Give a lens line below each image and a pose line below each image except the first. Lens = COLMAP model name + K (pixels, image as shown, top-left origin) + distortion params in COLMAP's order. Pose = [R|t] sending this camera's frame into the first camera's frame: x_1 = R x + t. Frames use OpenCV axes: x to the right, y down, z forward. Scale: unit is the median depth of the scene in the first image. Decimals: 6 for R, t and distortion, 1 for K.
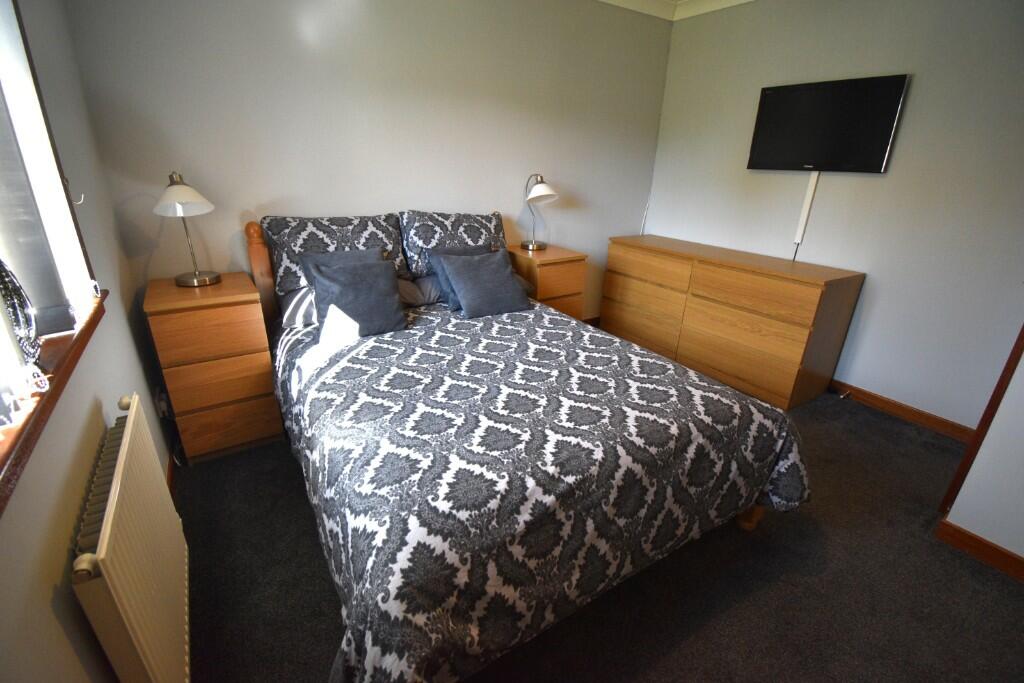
lens RADIAL K [[454.7, 0, 513.2], [0, 454.7, 340.8], [0, 0, 1]] dist [-0.000203, -0.009375]
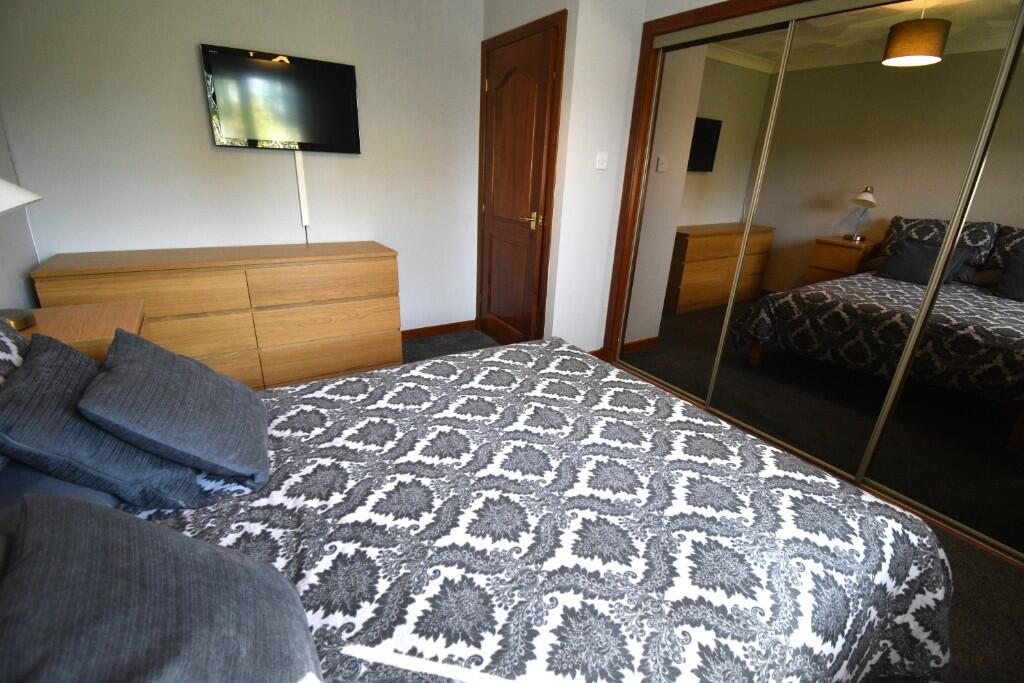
lens RADIAL K [[454.7, 0, 512.4], [0, 454.7, 338.0], [0, 0, 1]] dist [-0.000203, -0.009375]
pose [[-0.003208, -0.368681, 0.929551, -0.580376], [0.321095, 0.879952, 0.350117, -0.313795], [-0.947042, 0.299597, 0.115558, 0.841246]]
